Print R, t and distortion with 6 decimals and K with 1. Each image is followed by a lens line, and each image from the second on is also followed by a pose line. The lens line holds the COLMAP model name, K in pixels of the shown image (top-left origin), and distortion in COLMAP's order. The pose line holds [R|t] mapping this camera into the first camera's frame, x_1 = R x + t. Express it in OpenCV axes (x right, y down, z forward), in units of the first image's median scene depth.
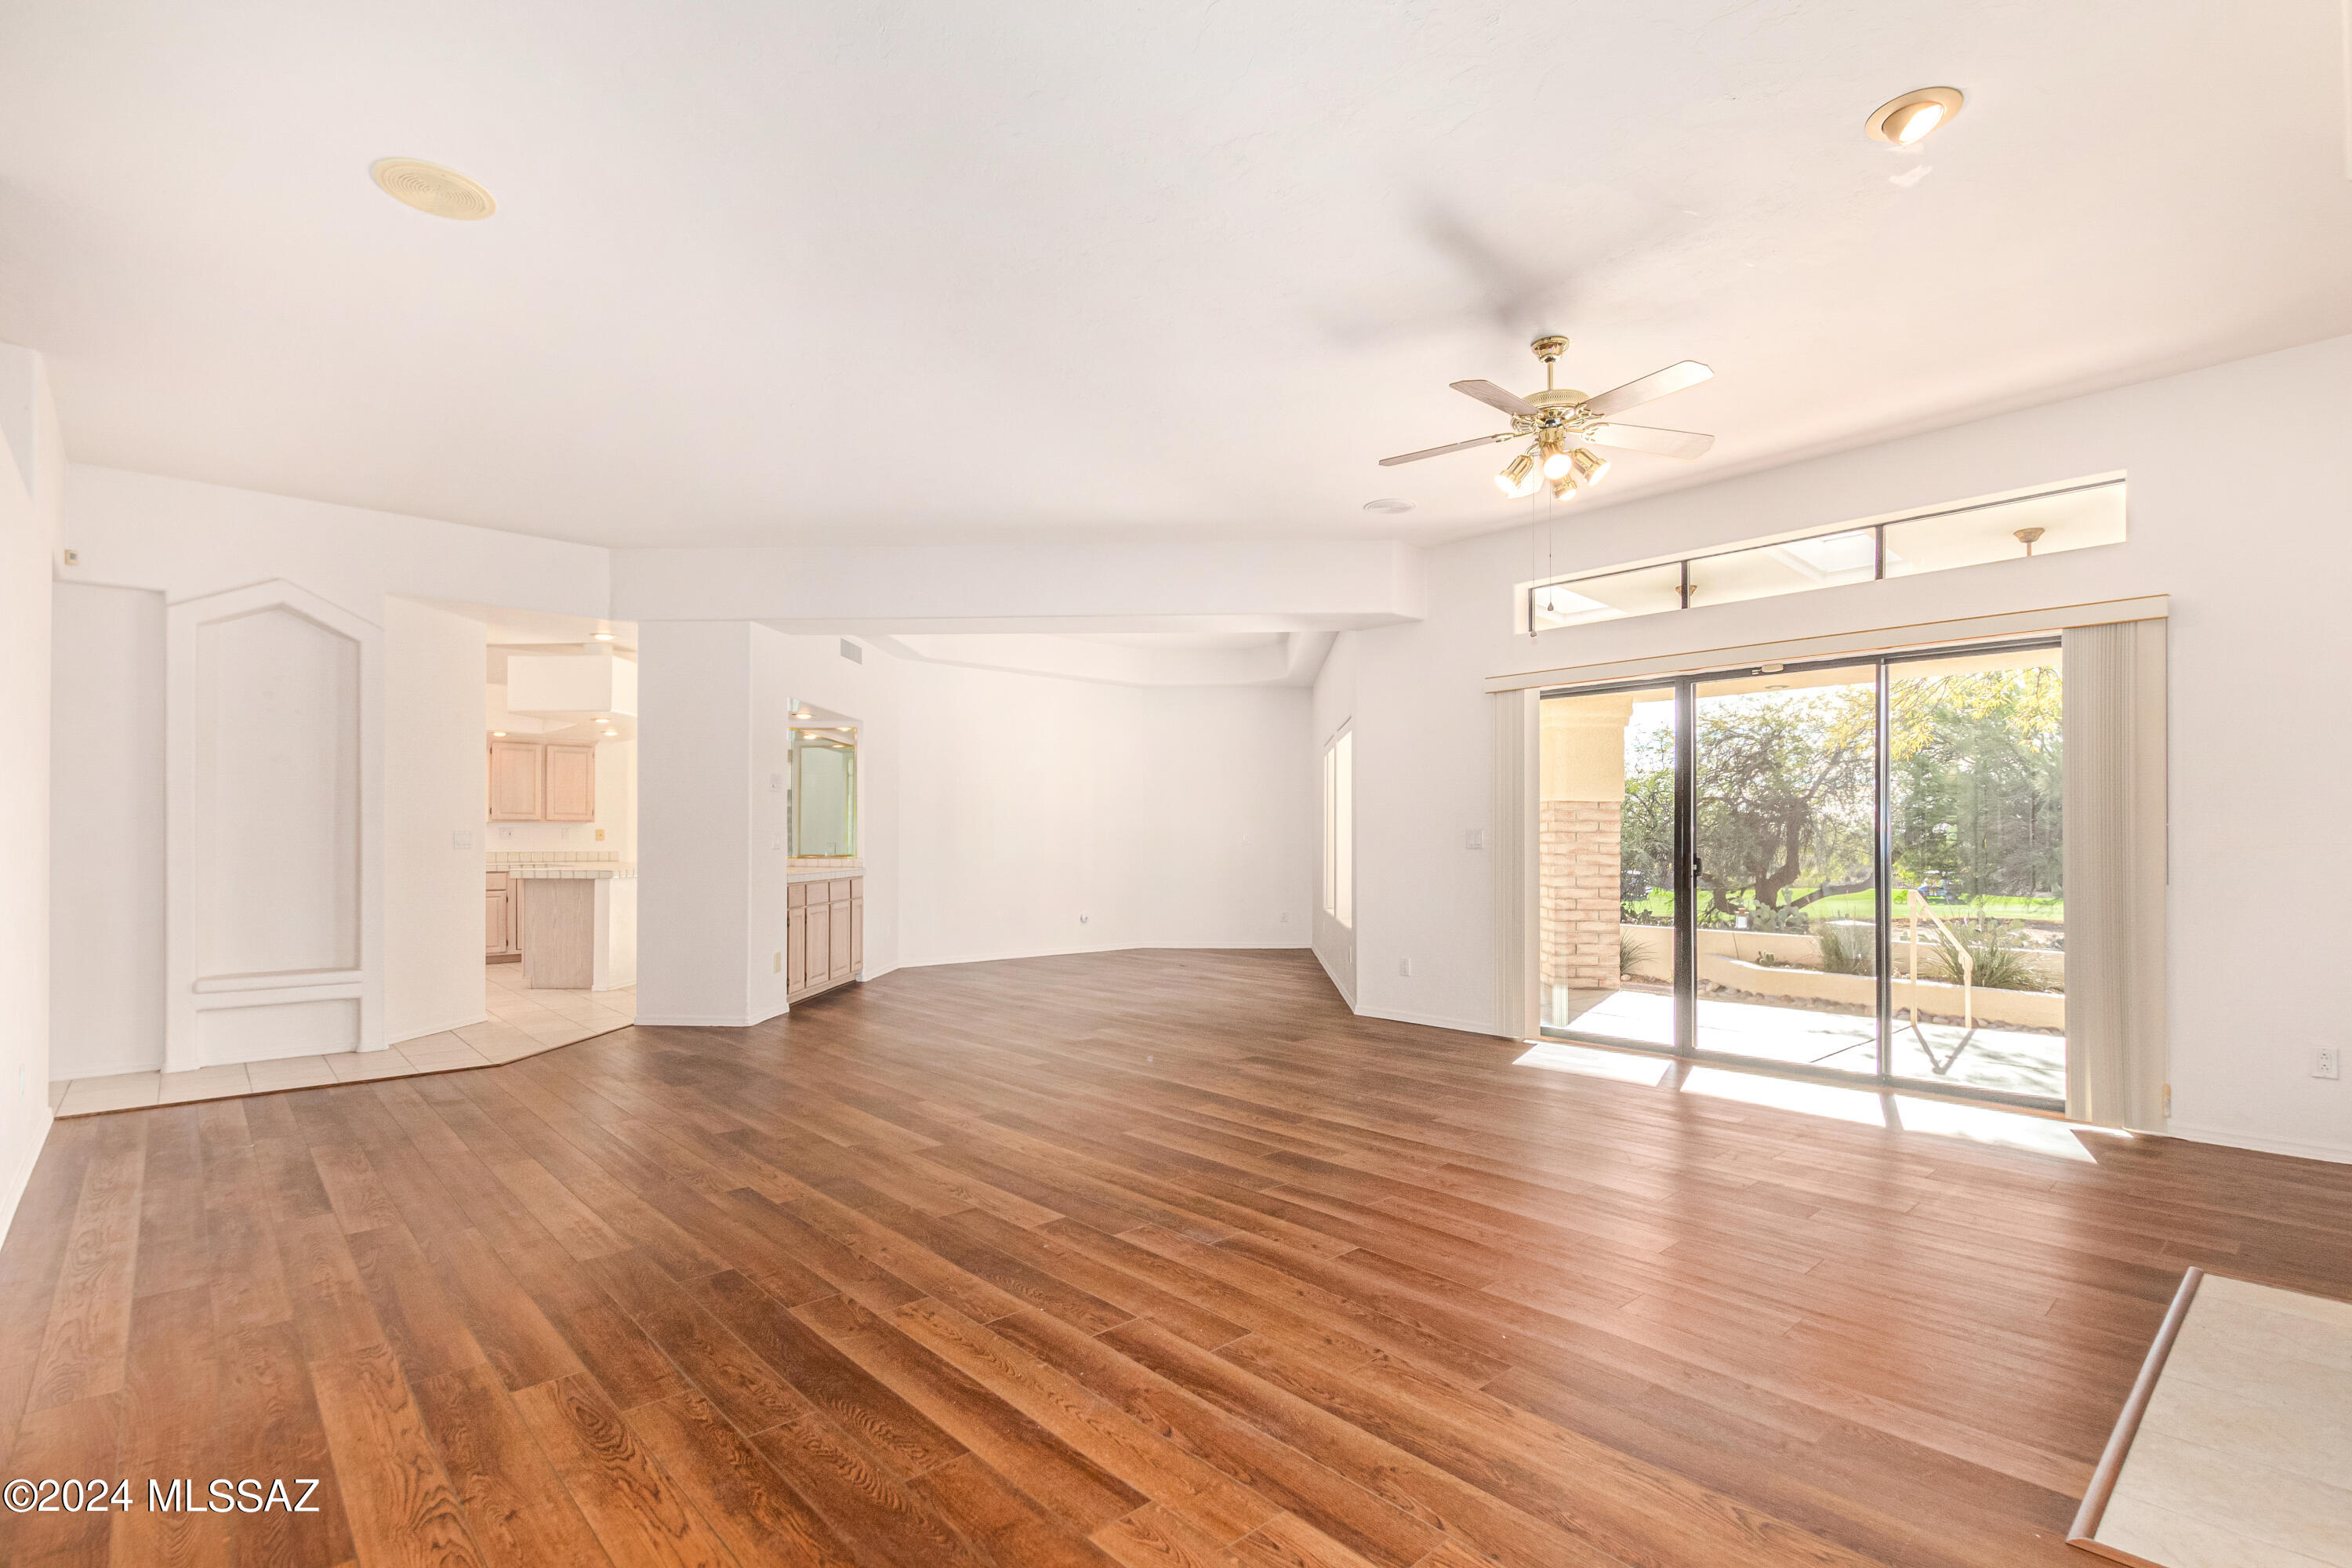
lens RADIAL K [[1091.2, 0, 1195.6], [0, 1091.2, 832.9], [0, 0, 1]] dist [0.003504, 0.001232]
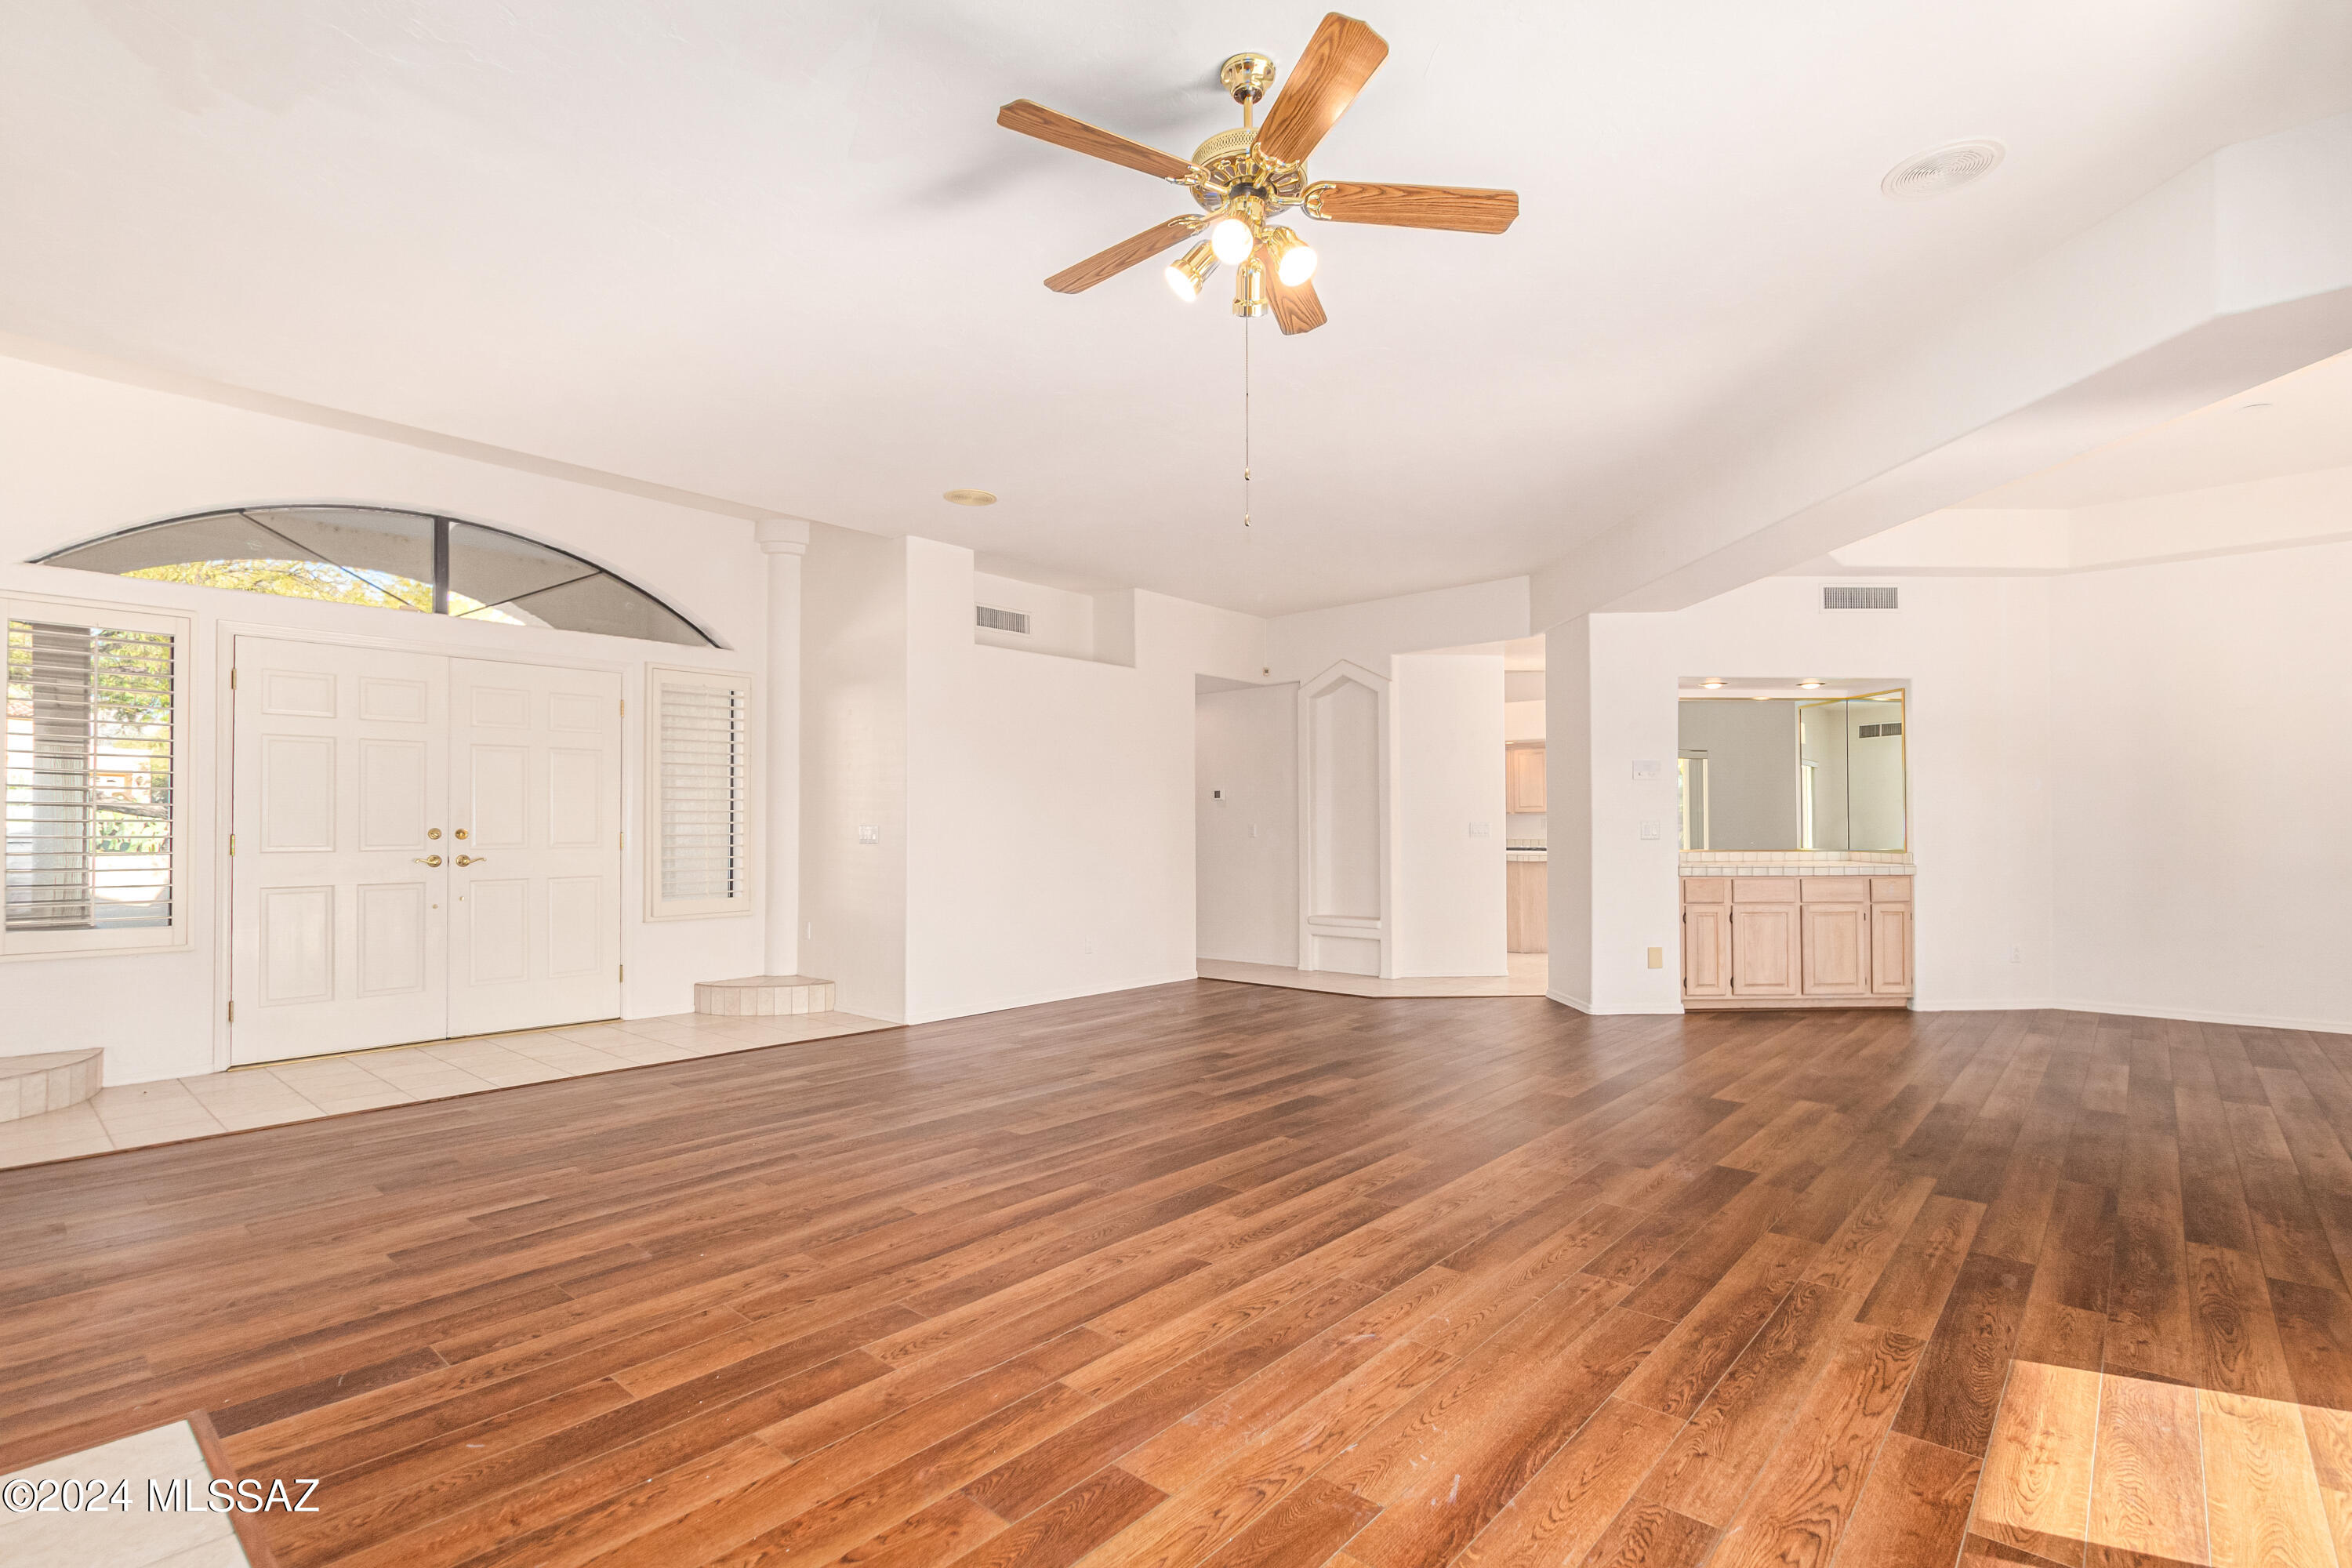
lens RADIAL K [[1090.4, 0, 1170.4], [0, 1090.4, 817.3], [0, 0, 1]] dist [0.002731, -0.000427]
pose [[0.089924, -0.015788, -0.995824, 1.209139], [0.008028, 0.999853, -0.015127, 0.012302], [0.995916, -0.006634, 0.090037, 1.128178]]
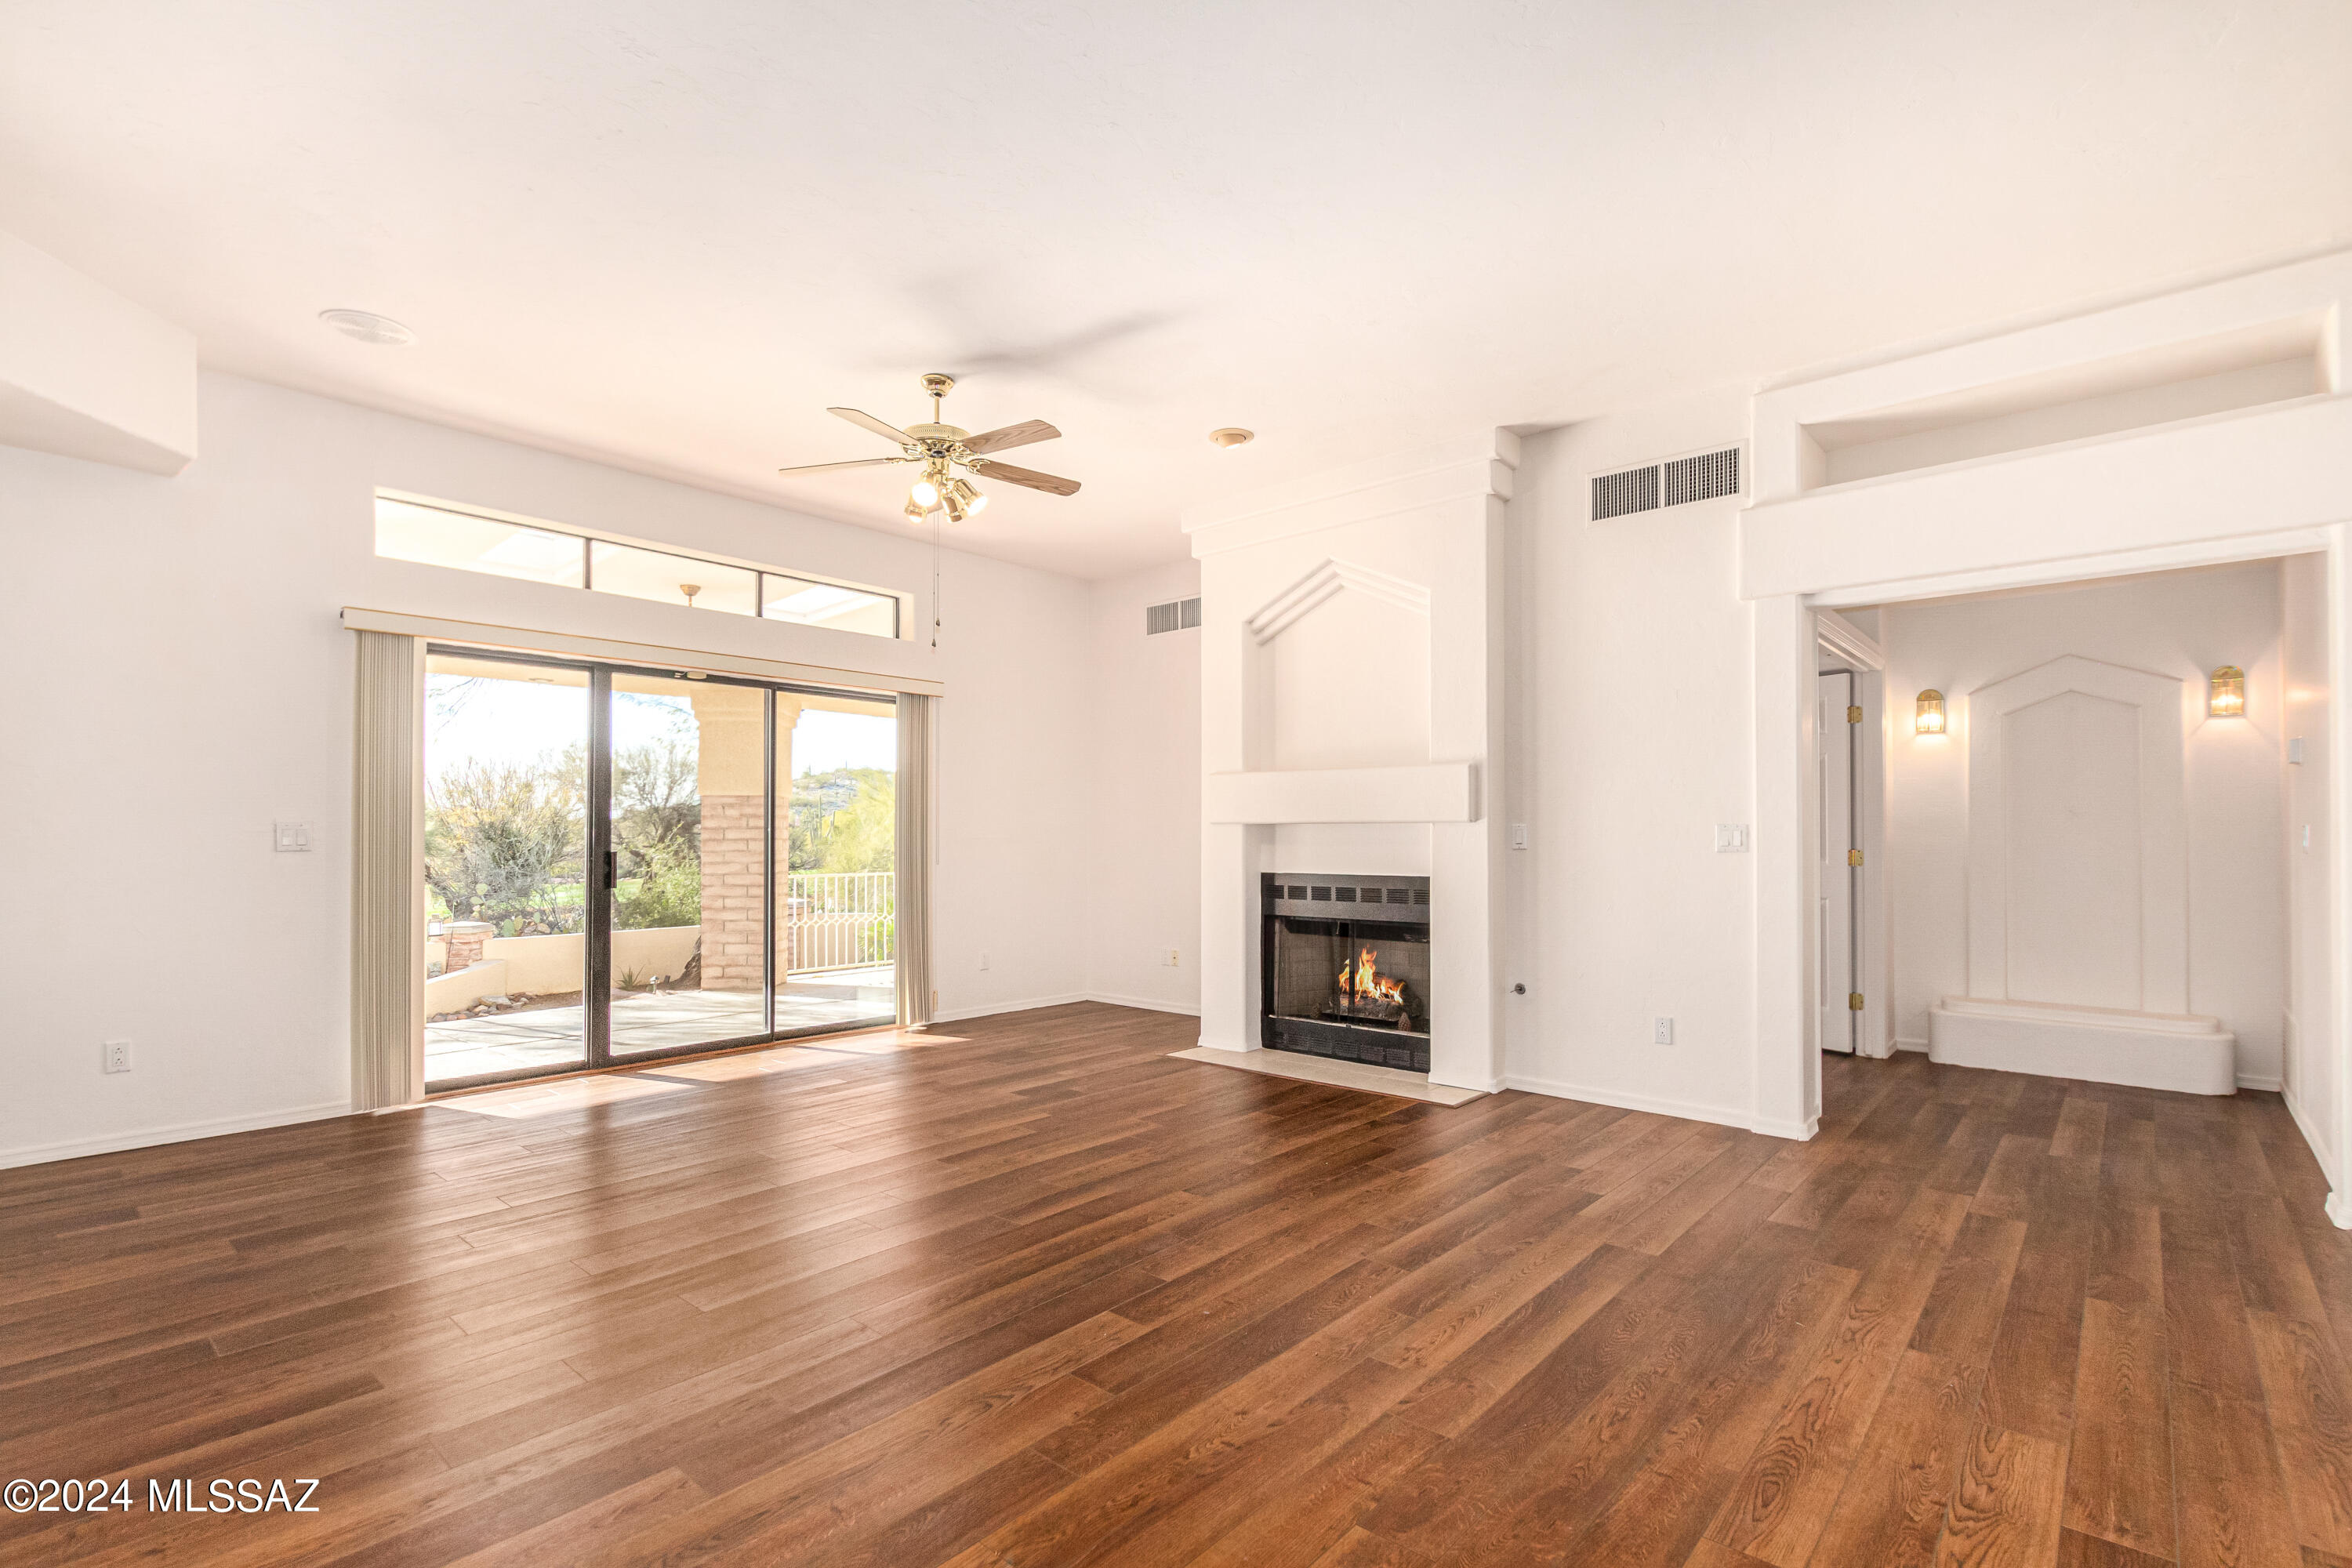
lens RADIAL K [[1090.4, 0, 1170.4], [0, 1090.4, 817.3], [0, 0, 1]] dist [0.002731, -0.000427]
pose [[-0.092484, 0.016957, 0.995570, -0.977797], [-0.003718, 0.999842, -0.017375, 0.006977], [-0.995707, -0.005309, -0.092406, 1.096591]]
